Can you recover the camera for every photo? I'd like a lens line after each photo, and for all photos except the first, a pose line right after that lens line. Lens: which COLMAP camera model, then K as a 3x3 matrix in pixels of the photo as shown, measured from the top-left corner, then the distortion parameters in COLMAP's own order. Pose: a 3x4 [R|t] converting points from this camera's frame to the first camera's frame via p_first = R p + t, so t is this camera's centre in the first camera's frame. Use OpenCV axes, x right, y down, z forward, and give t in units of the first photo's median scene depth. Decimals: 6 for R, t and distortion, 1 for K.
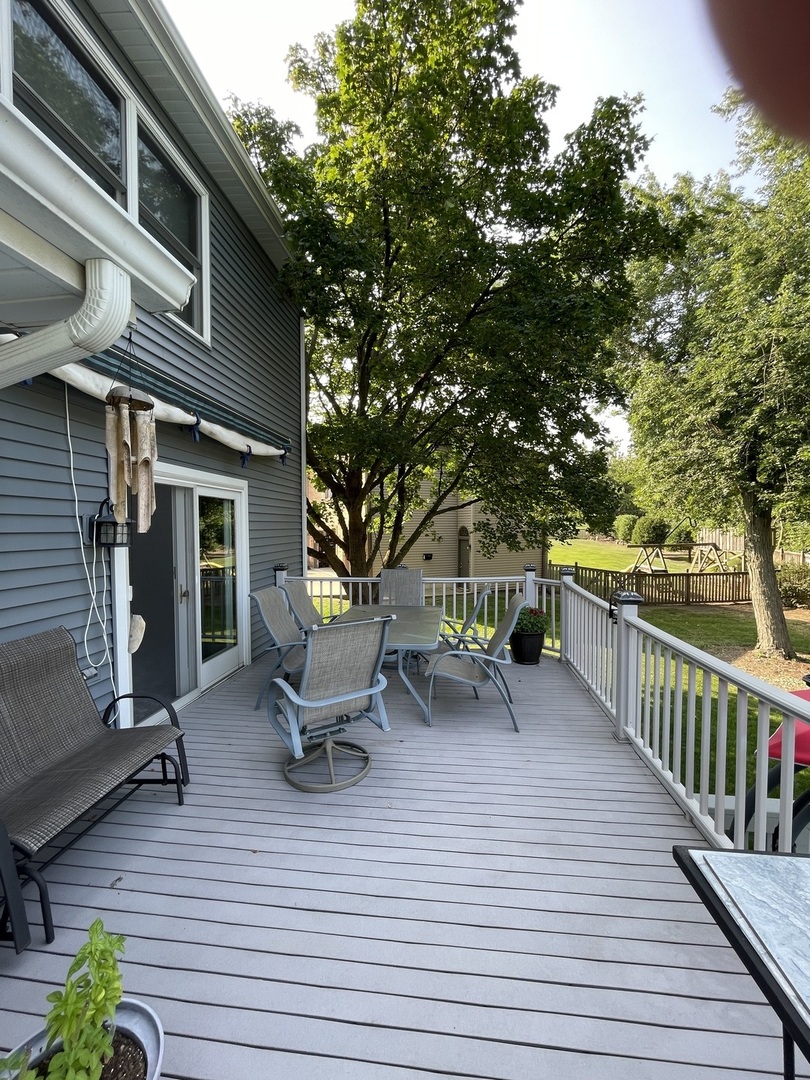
lens RADIAL K [[438.9, 0, 405.0], [0, 438.9, 540.0], [0, 0, 1]] dist [-0.002102, 0.000158]
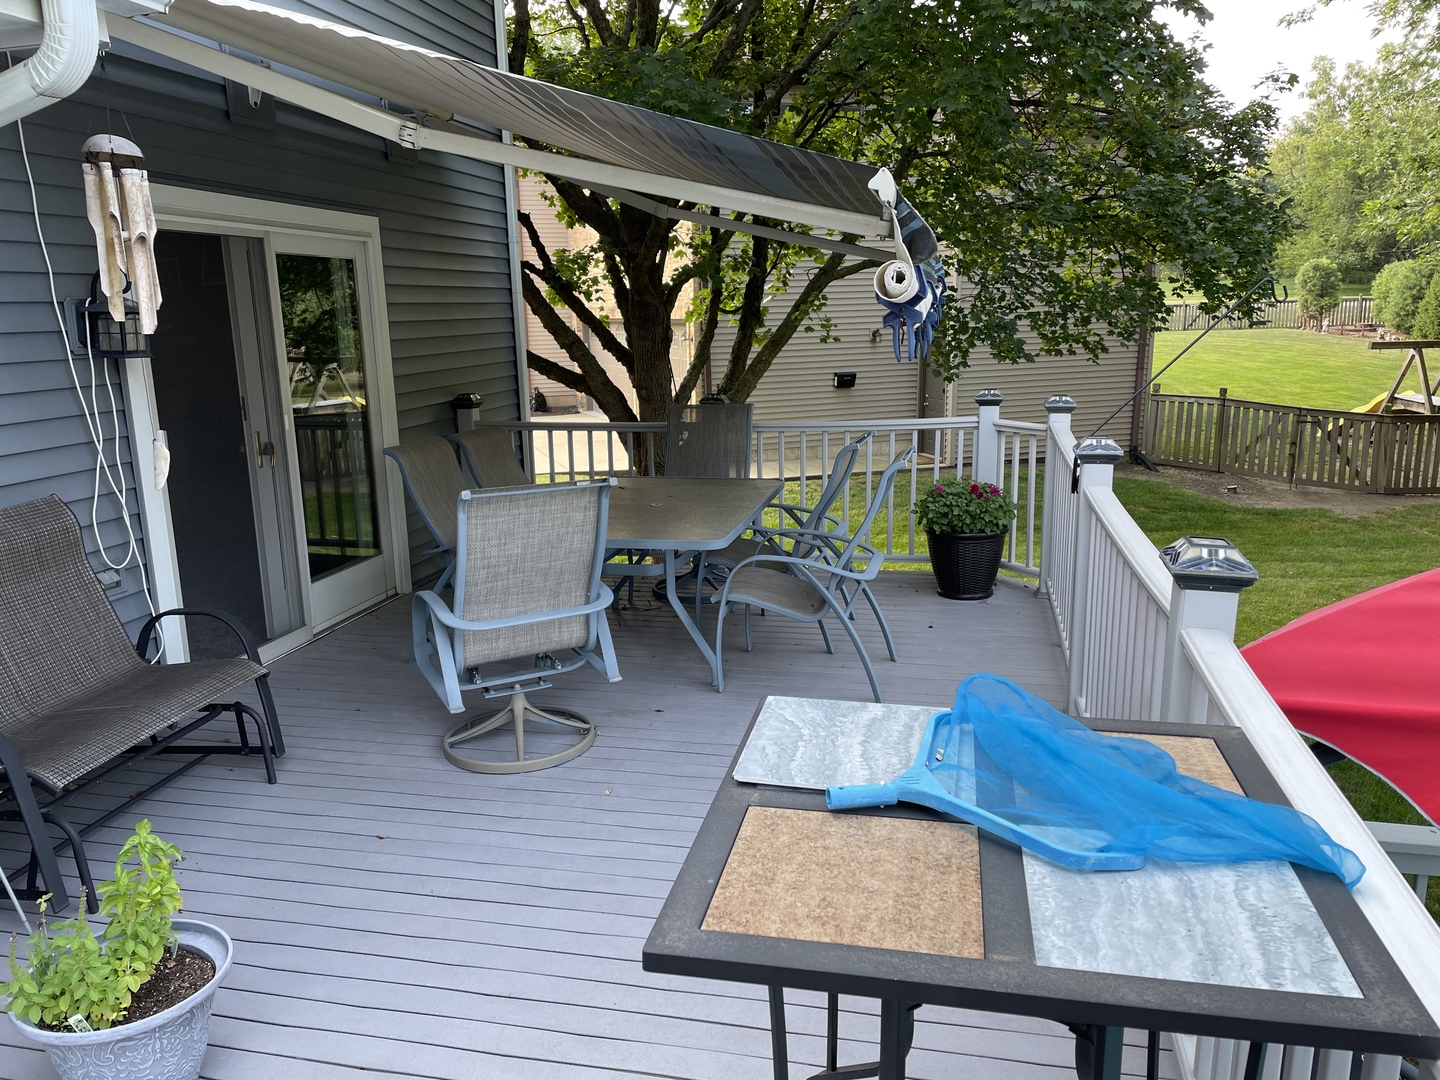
lens RADIAL K [[1100.0, 0, 720.0], [0, 1100.0, 540.0], [0, 0, 1]] dist [0.090748, -0.104185]
pose [[0.993900, 0.006556, -0.110090, 0.242665], [0.013086, 0.984169, 0.176749, 0.002147], [0.109506, -0.177111, 0.978080, -0.343135]]
